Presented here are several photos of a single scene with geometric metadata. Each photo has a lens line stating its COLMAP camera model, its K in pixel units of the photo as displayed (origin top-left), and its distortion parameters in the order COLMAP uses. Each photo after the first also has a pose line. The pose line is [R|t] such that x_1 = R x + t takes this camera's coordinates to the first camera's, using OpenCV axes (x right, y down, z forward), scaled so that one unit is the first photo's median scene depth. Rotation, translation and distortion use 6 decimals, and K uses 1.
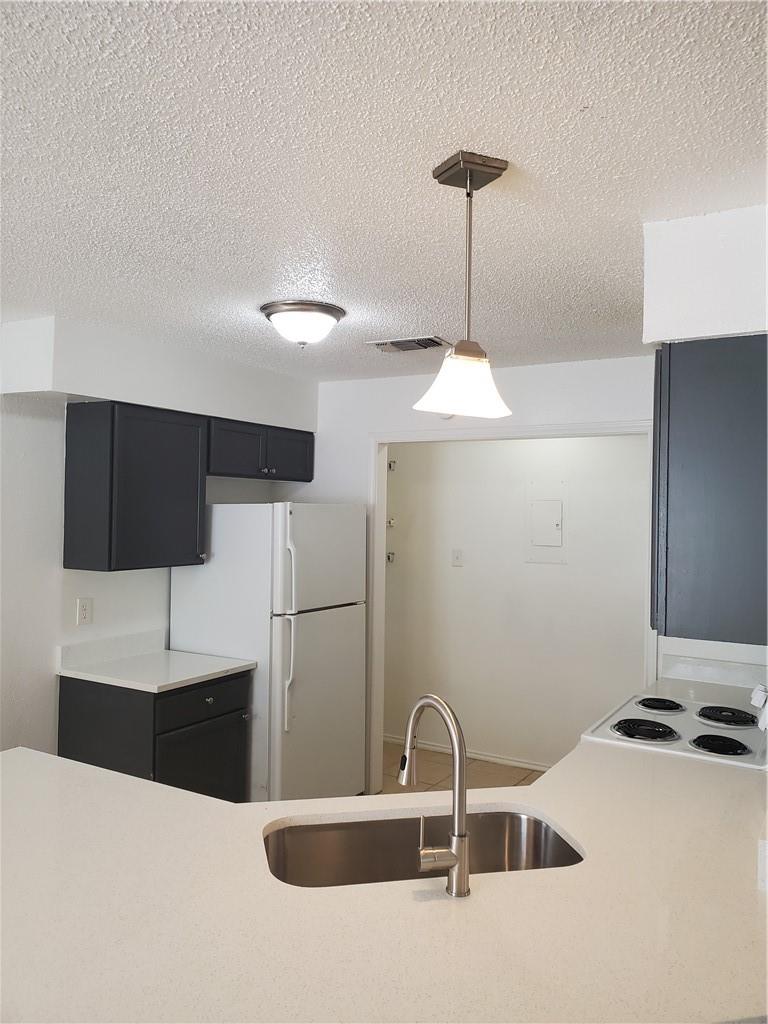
lens RADIAL K [[784.8, 0, 384.0], [0, 784.8, 512.0], [0, 0, 1]] dist [-0.000980, 0.000778]
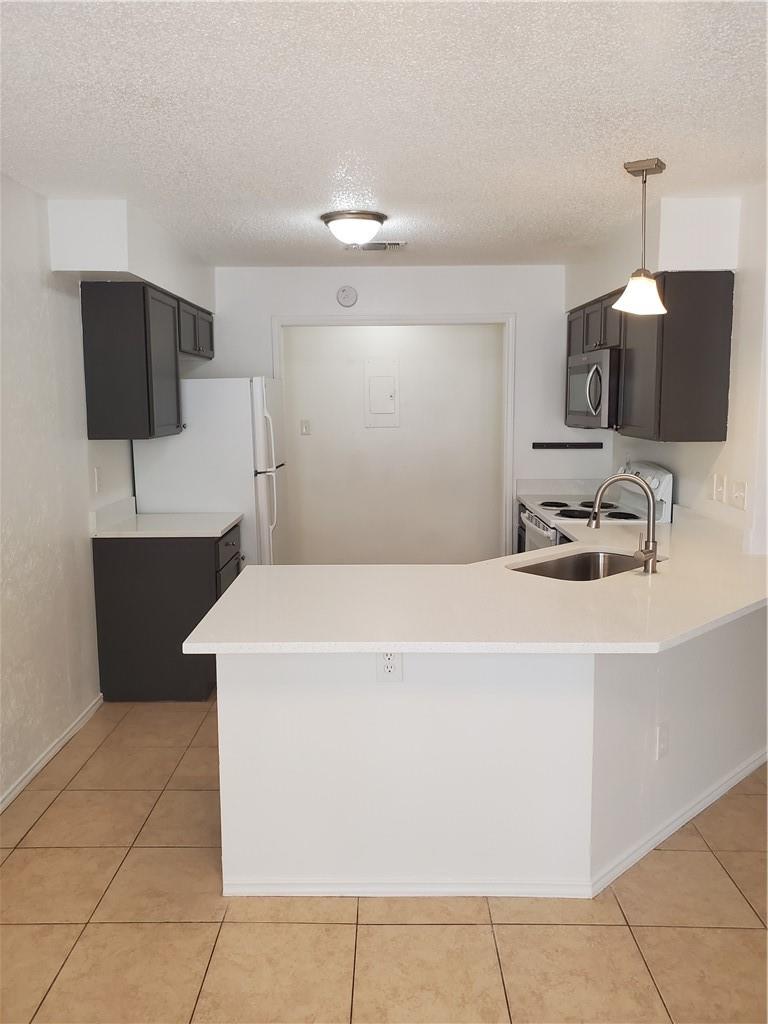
lens RADIAL K [[784.8, 0, 384.0], [0, 784.8, 512.0], [0, 0, 1]] dist [-0.000980, 0.000778]
pose [[0.877680, -0.089885, 0.470743, -0.567577], [0.021467, 0.988642, 0.148750, 0.018232], [-0.478767, -0.120449, 0.869640, -0.139063]]
